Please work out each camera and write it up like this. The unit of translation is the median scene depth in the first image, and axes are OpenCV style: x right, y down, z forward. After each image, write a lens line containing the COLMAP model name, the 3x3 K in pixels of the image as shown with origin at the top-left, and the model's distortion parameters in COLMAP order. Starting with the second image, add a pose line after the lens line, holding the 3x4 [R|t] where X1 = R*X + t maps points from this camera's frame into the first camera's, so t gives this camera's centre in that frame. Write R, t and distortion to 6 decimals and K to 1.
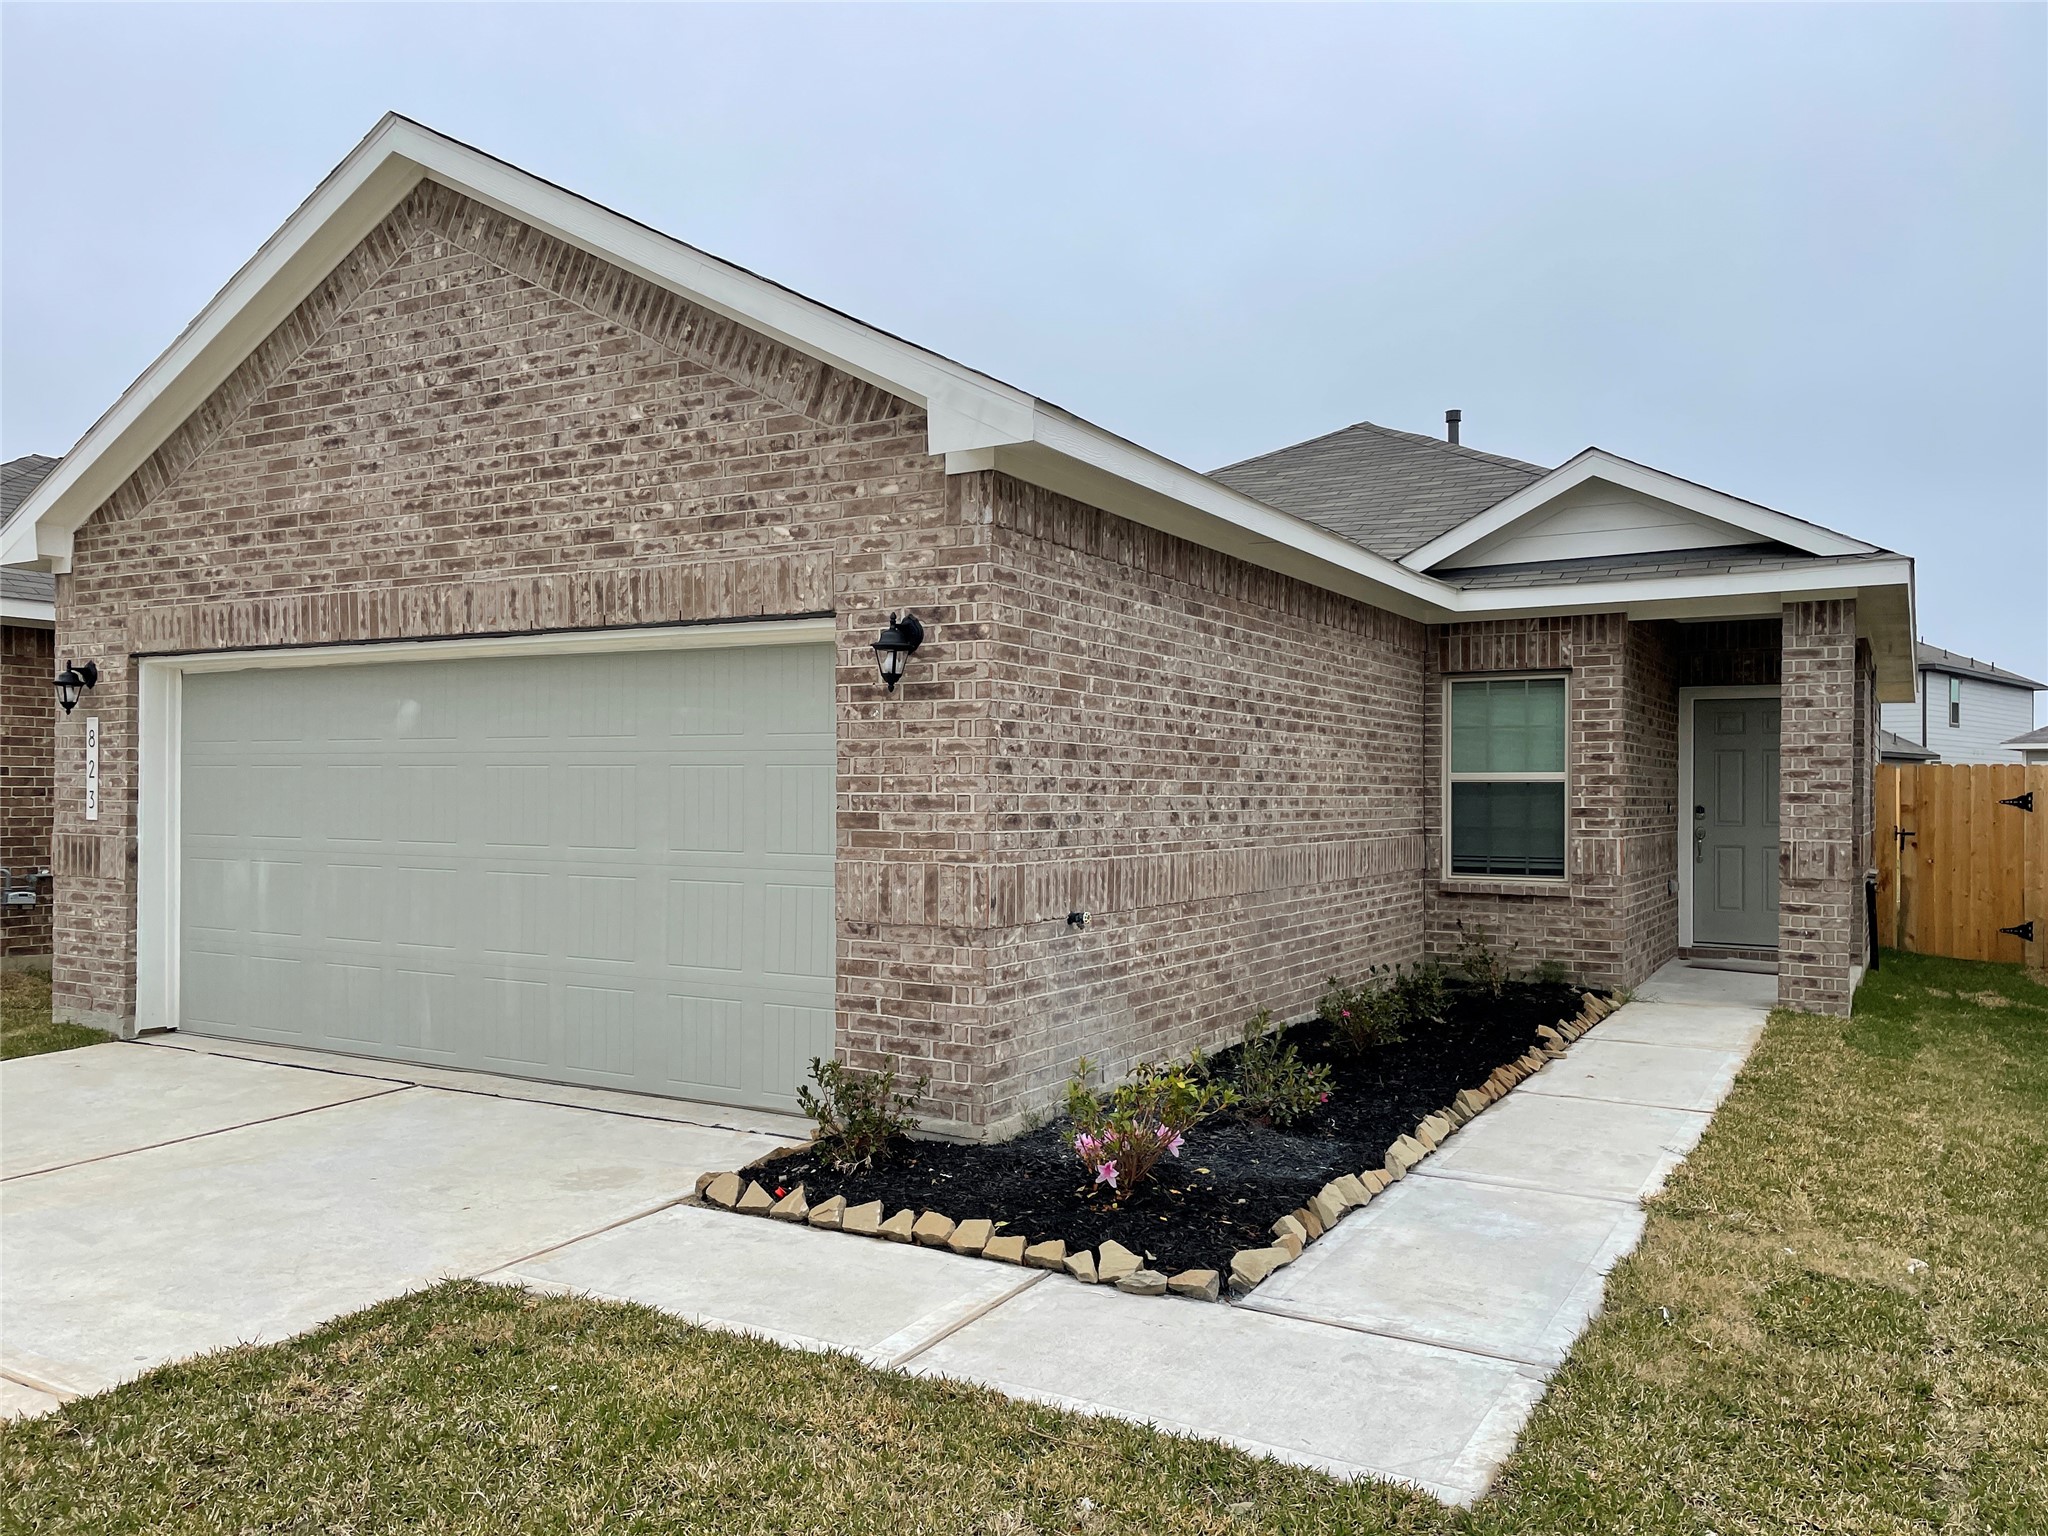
lens RADIAL K [[1556.8, 0, 1010.0], [0, 1556.8, 784.8], [0, 0, 1]] dist [0.106832, -0.101825]
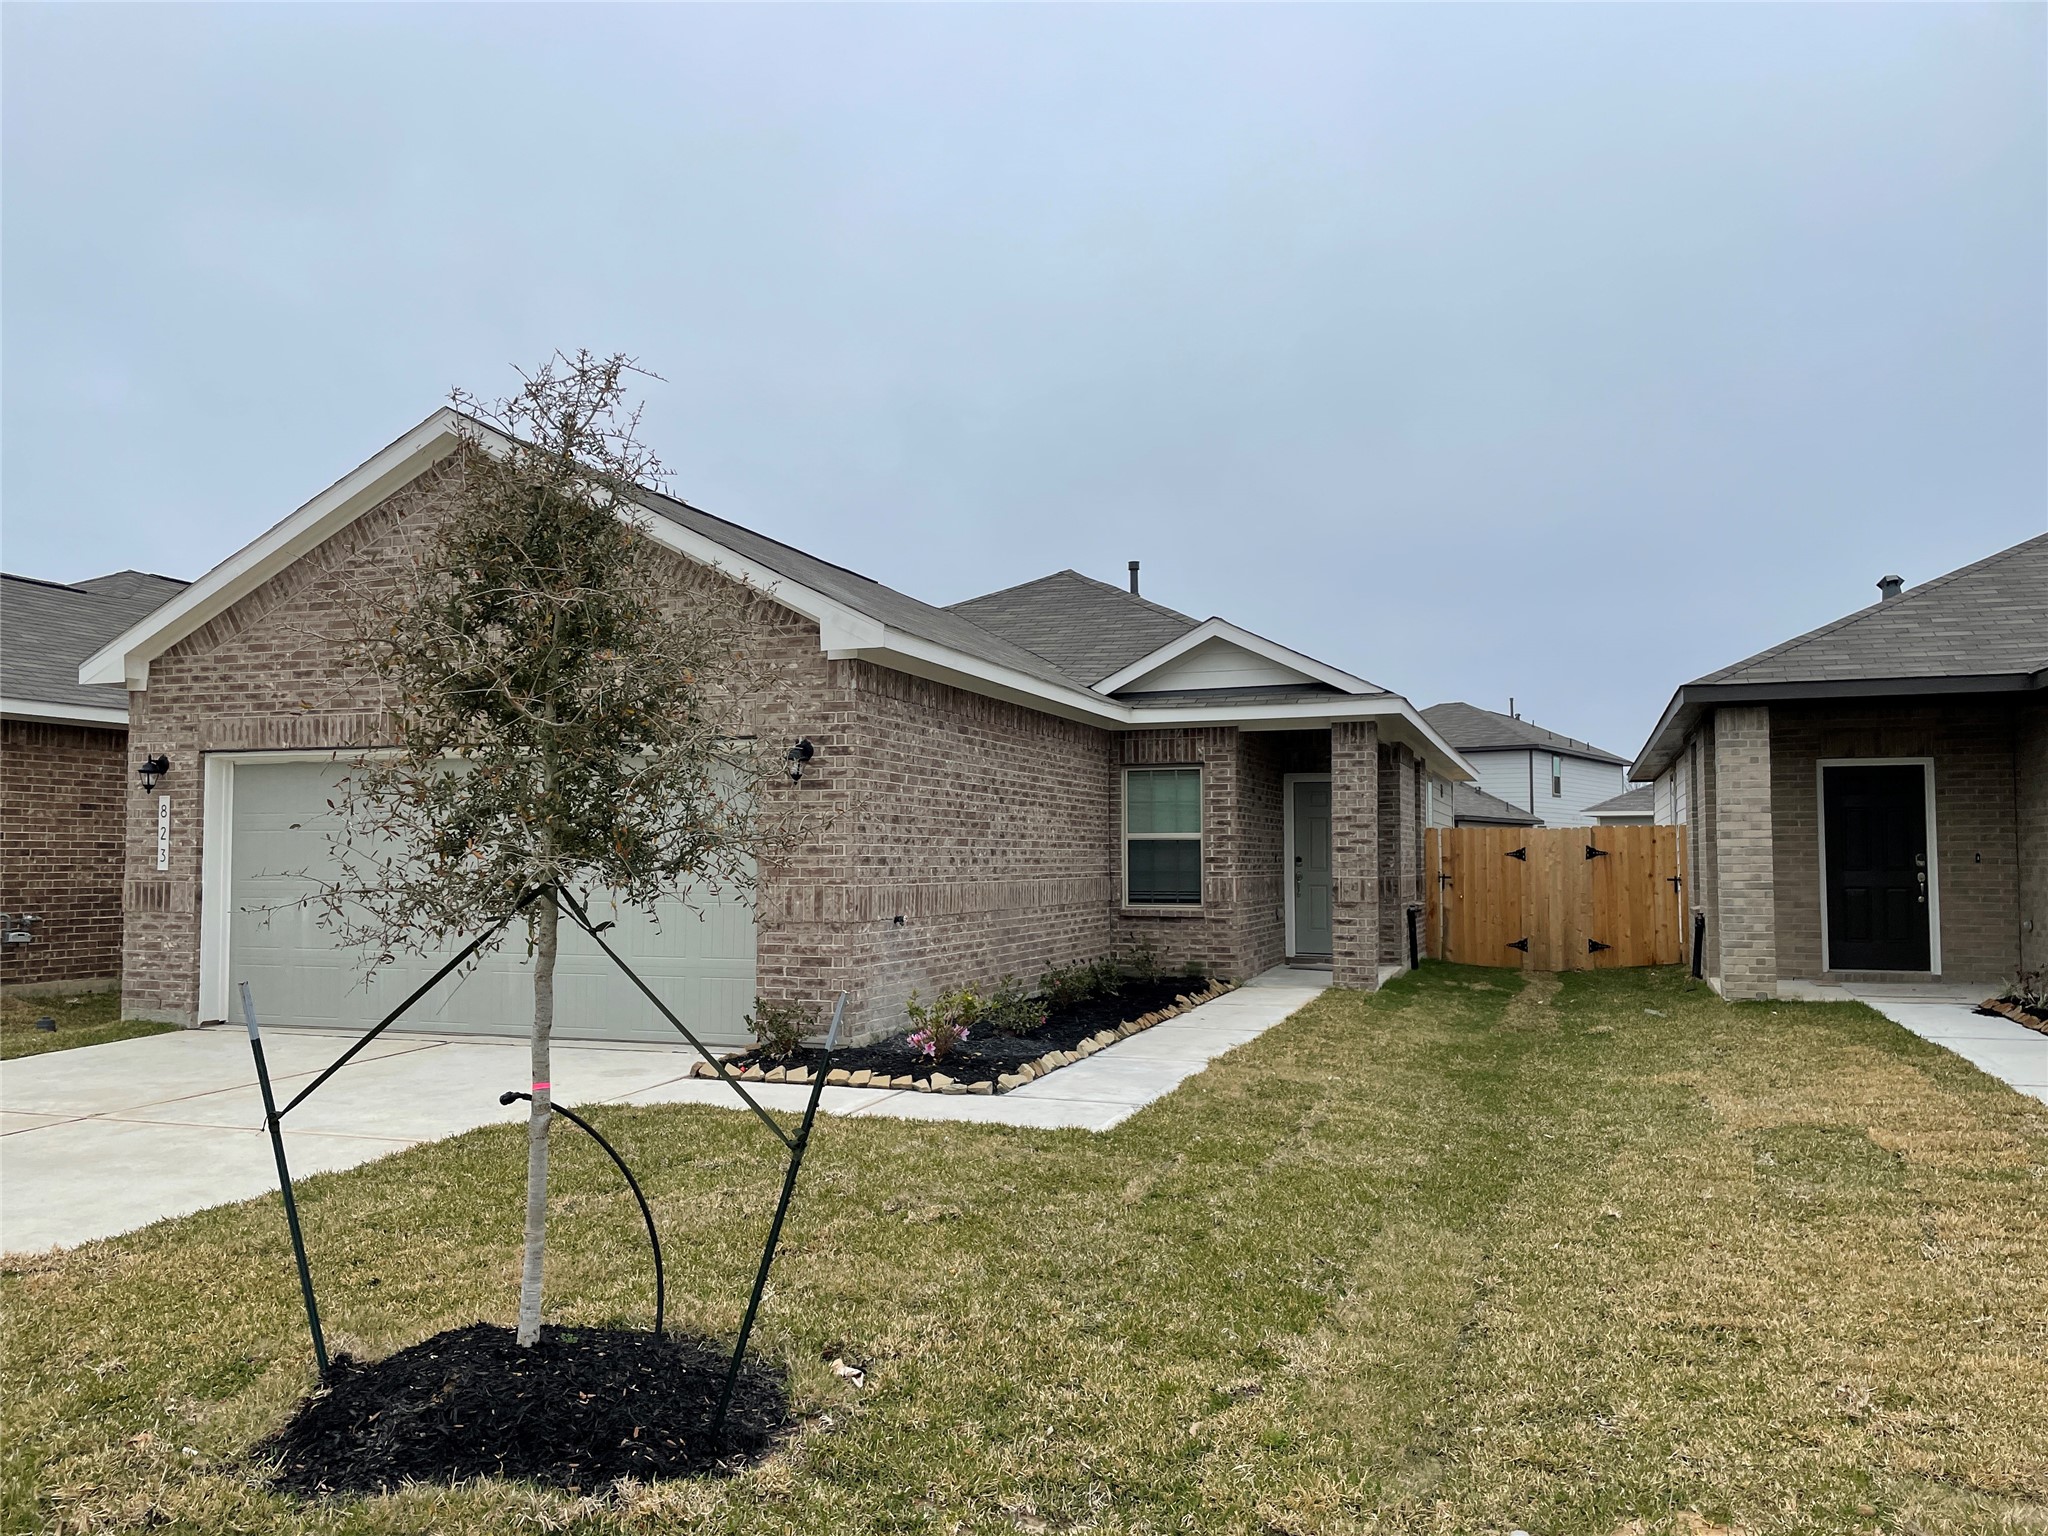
lens RADIAL K [[1556.8, 0, 1002.8], [0, 1556.8, 786.4], [0, 0, 1]] dist [0.106832, -0.101825]
pose [[0.984825, 0.003129, 0.173520, -0.104109], [0.003885, 0.999189, -0.040068, 0.007880], [-0.173504, 0.040134, 0.984015, -0.504168]]
